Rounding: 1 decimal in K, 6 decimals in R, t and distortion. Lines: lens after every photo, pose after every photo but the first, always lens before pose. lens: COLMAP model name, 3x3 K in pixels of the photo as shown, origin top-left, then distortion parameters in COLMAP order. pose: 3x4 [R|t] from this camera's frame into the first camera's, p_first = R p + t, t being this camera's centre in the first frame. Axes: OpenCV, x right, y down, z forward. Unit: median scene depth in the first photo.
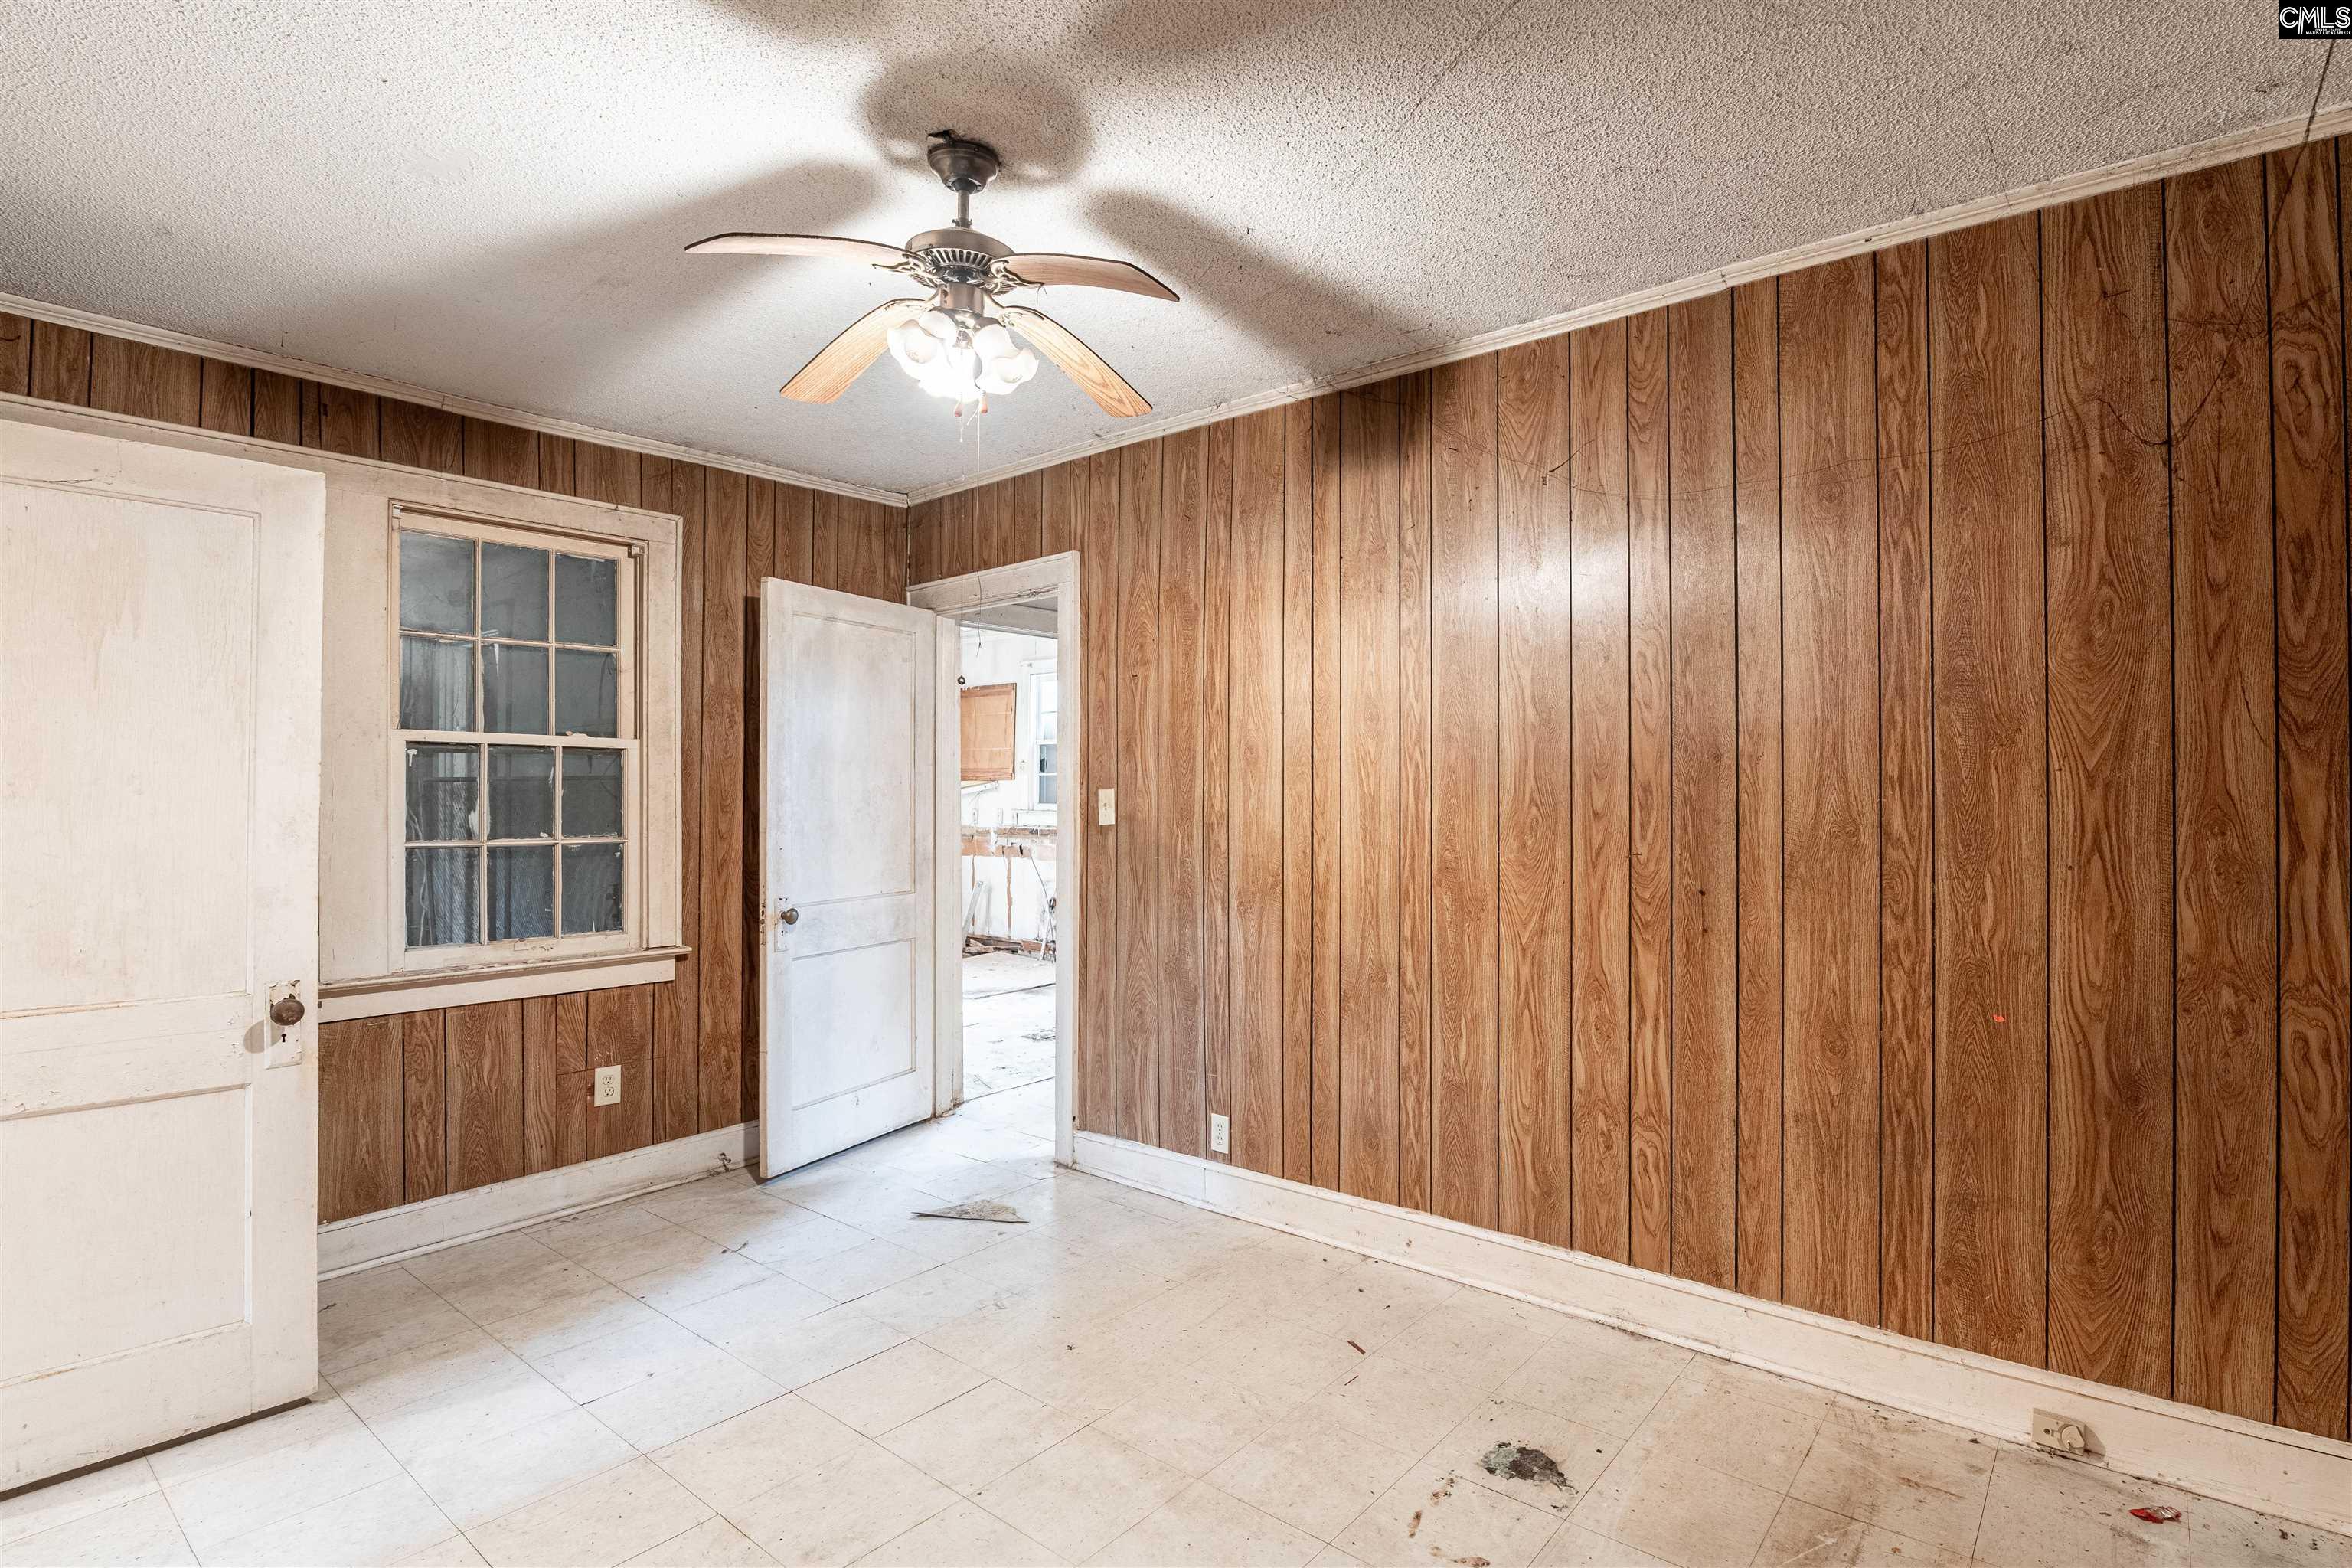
lens RADIAL K [[1095.5, 0, 1190.9], [0, 1095.5, 793.5], [0, 0, 1]] dist [-0.017445, -0.001138]
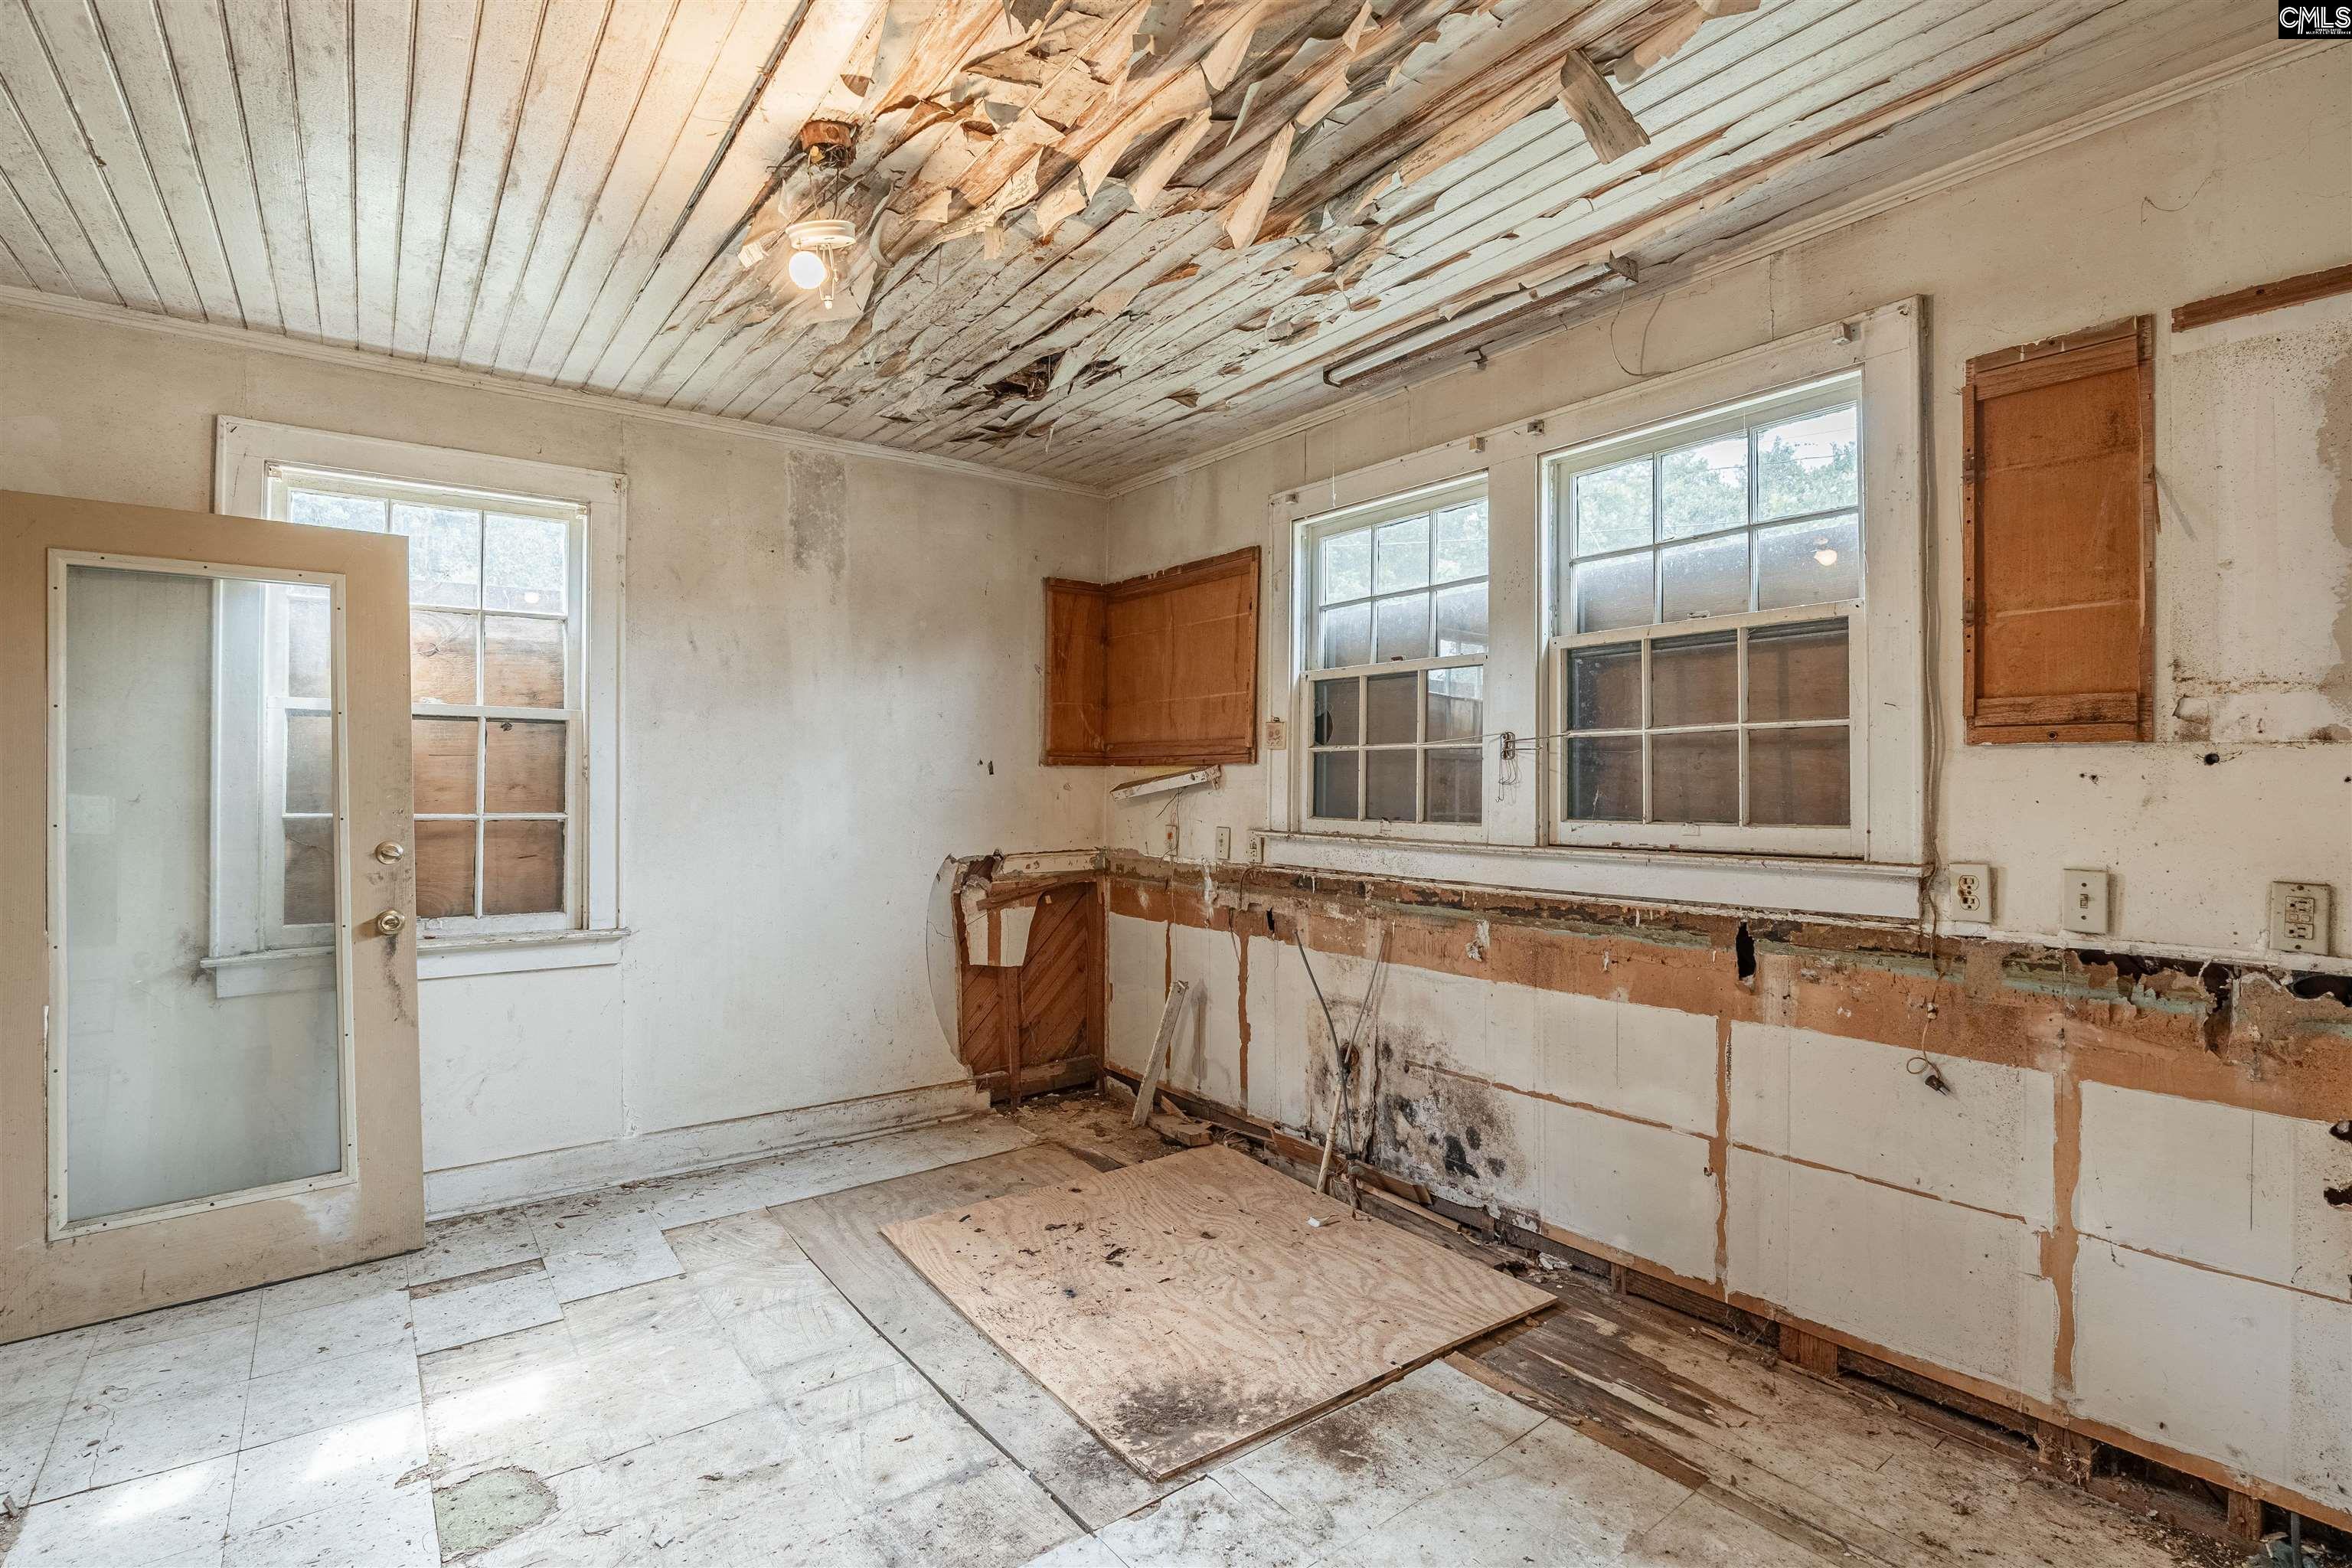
lens RADIAL K [[1095.5, 0, 1172.3], [0, 1095.5, 787.7], [0, 0, 1]] dist [-0.017445, -0.001138]
pose [[0.975361, 0.002568, -0.220602, -0.099066], [-0.000703, 0.999963, 0.008532, -0.006118], [0.220616, -0.008167, 0.975327, 0.575127]]
